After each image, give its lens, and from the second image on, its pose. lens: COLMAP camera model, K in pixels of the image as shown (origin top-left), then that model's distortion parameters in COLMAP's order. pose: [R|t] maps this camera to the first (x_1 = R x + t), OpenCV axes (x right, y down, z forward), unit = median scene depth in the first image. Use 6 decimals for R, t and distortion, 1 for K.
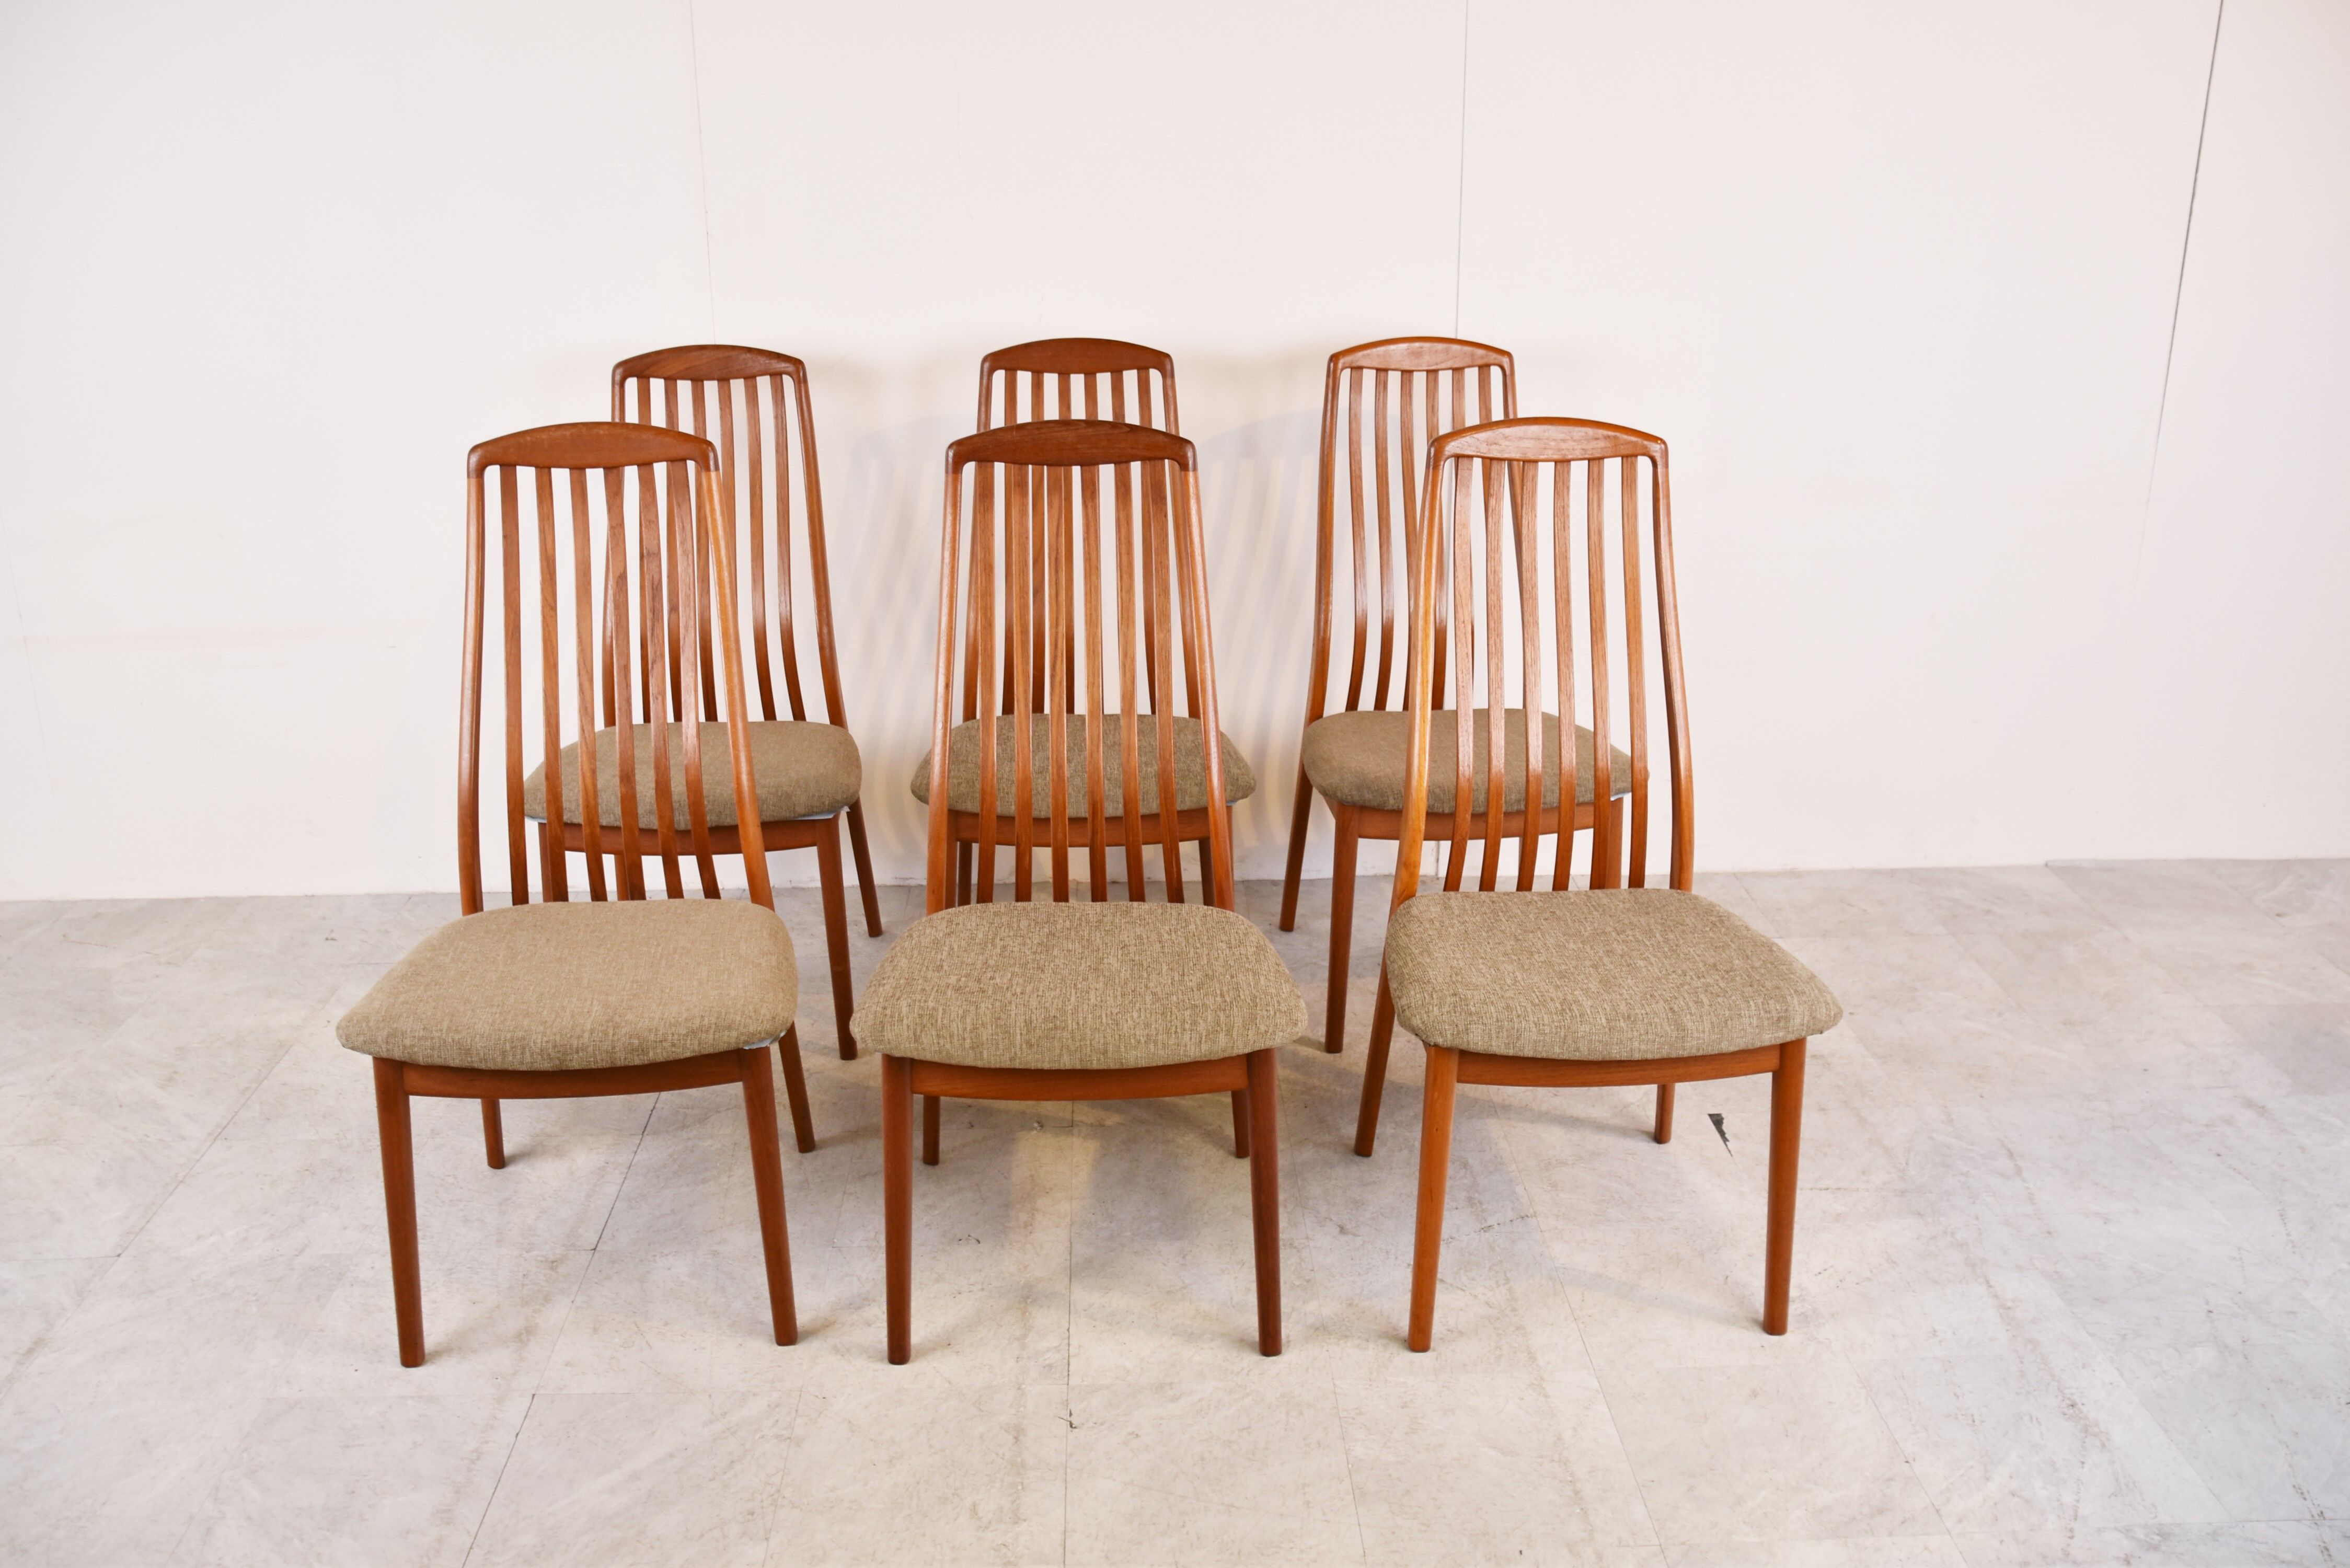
lens RADIAL K [[2052.7, 0, 1168.7], [0, 2052.7, 784.7], [0, 0, 1]] dist [-0.111473, 0.130726]
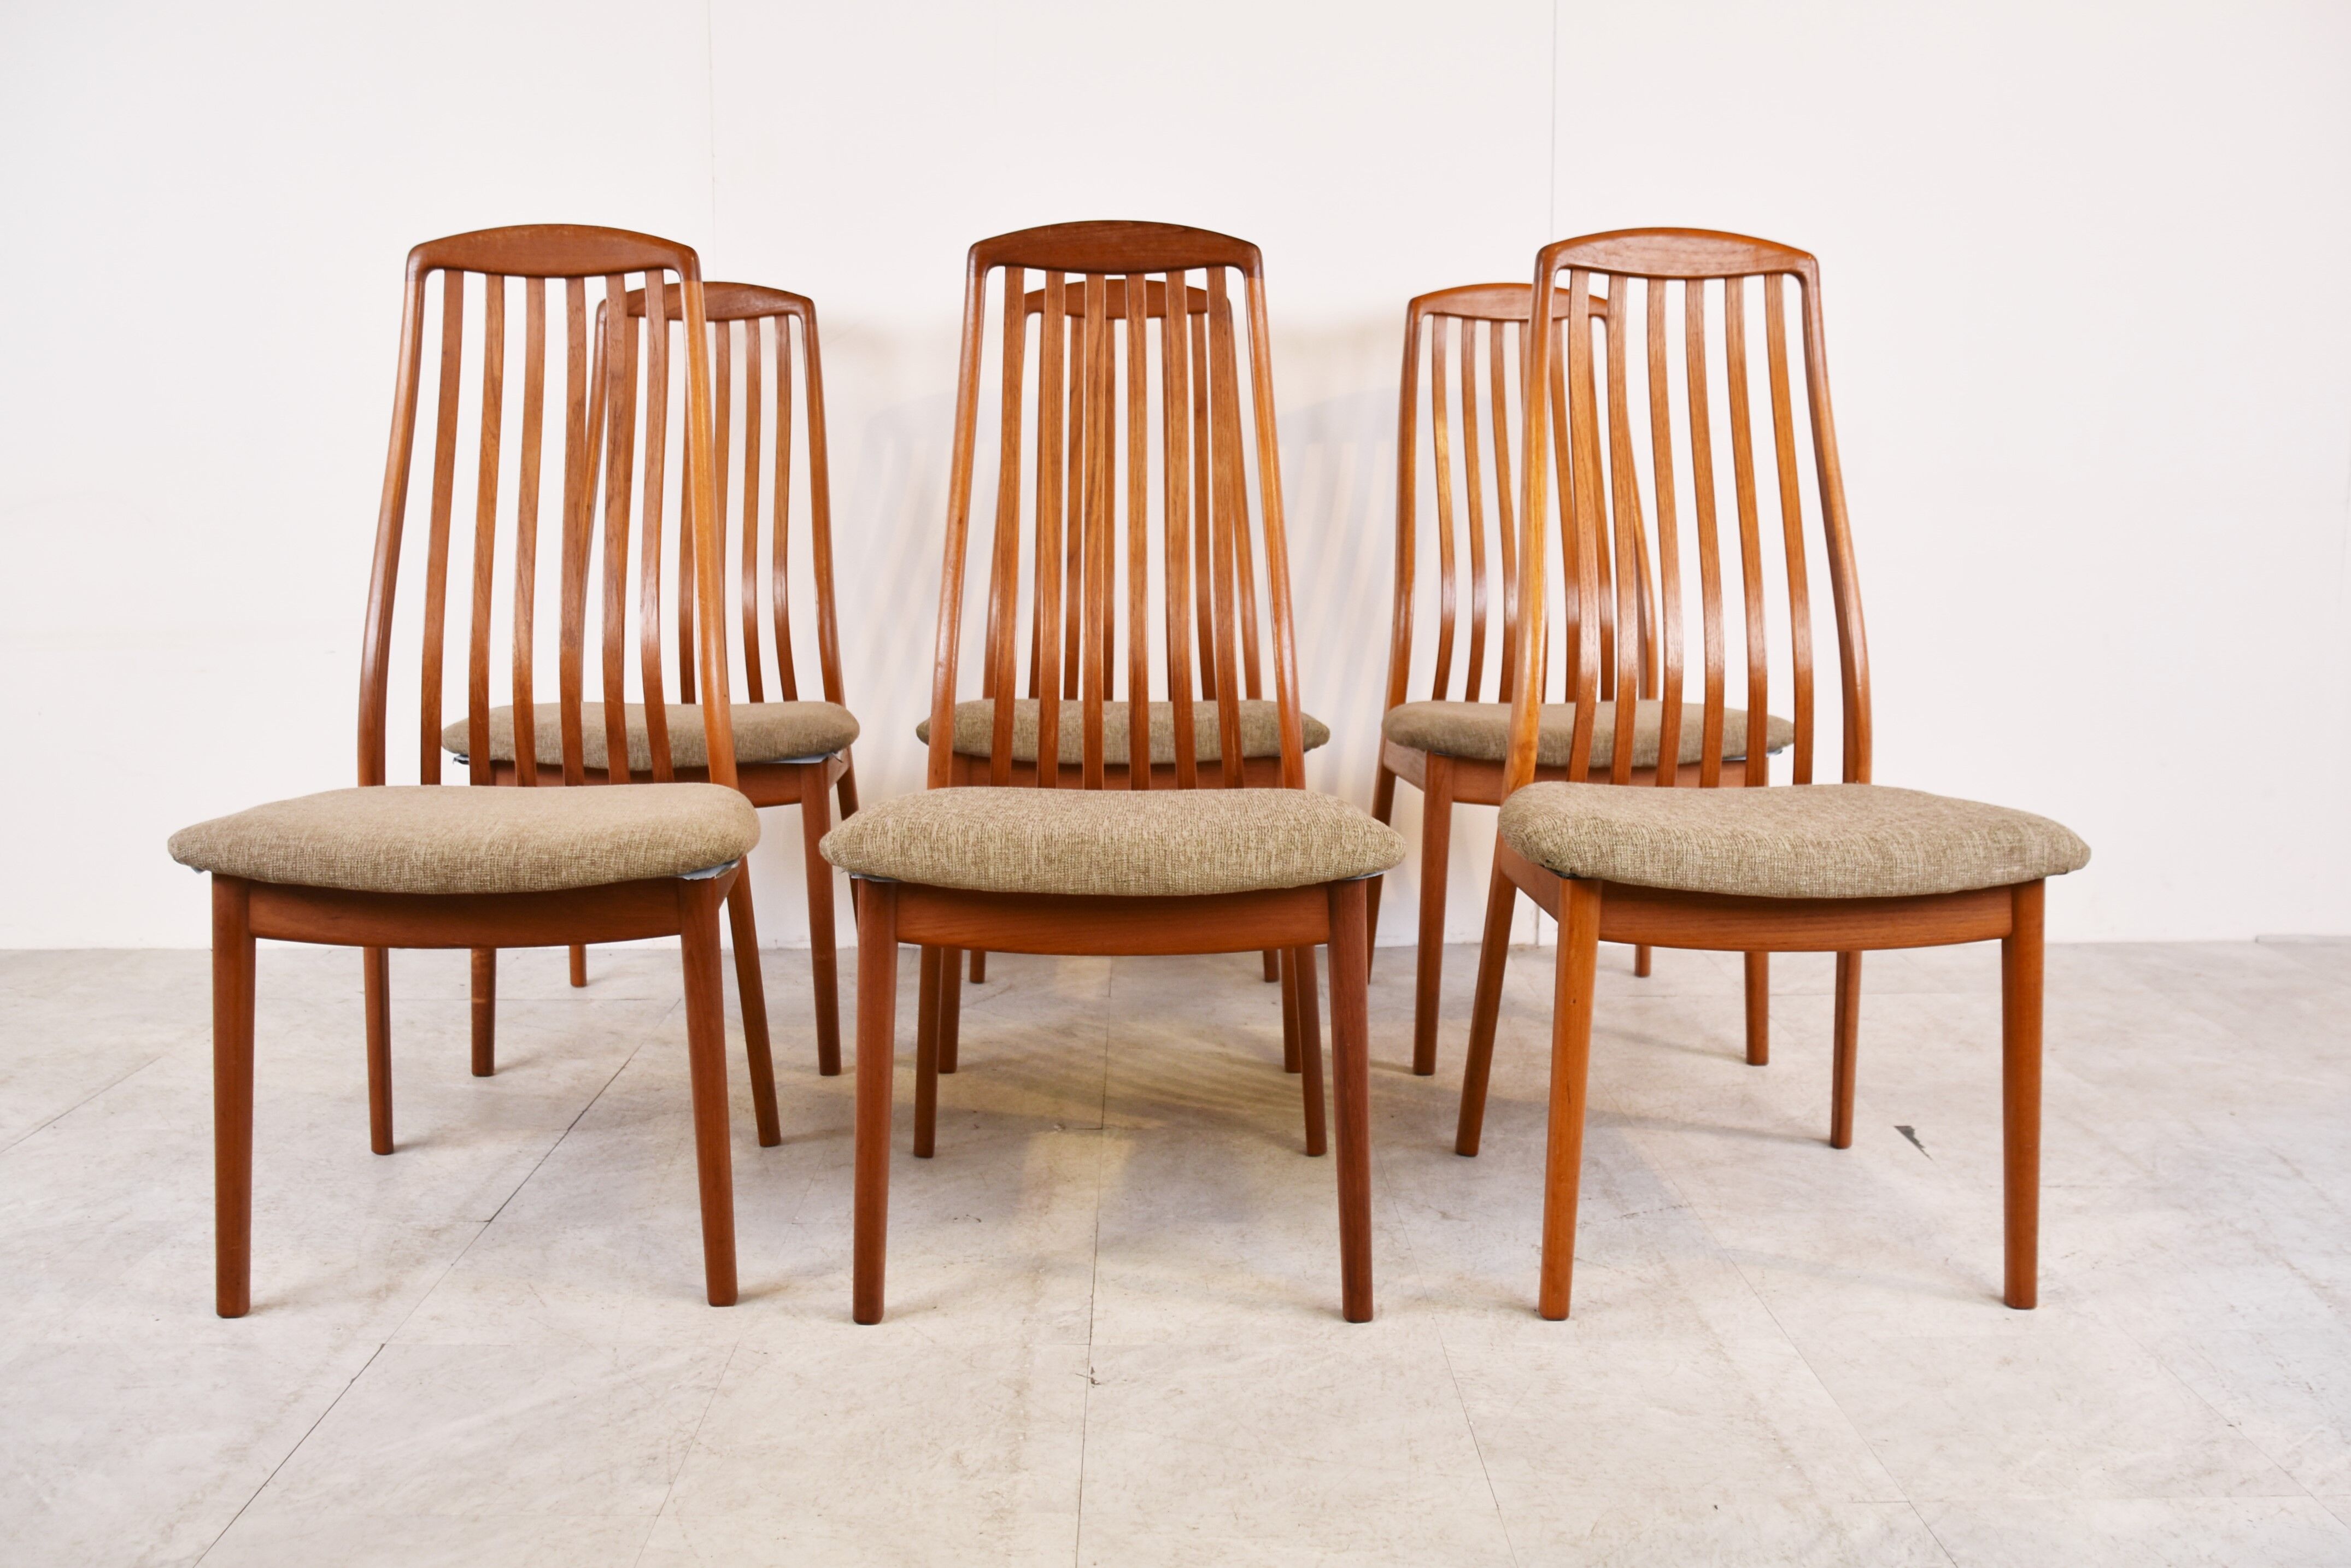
lens RADIAL K [[2152.3, 0, 1179.1], [0, 2152.3, 778.2], [0, 0, 1]] dist [-0.111089, 0.125944]
pose [[0.999832, 0.008458, -0.016247, -0.005452], [-0.011333, 0.982488, -0.185980, 0.237406], [0.014389, 0.186133, 0.982419, 0.186993]]
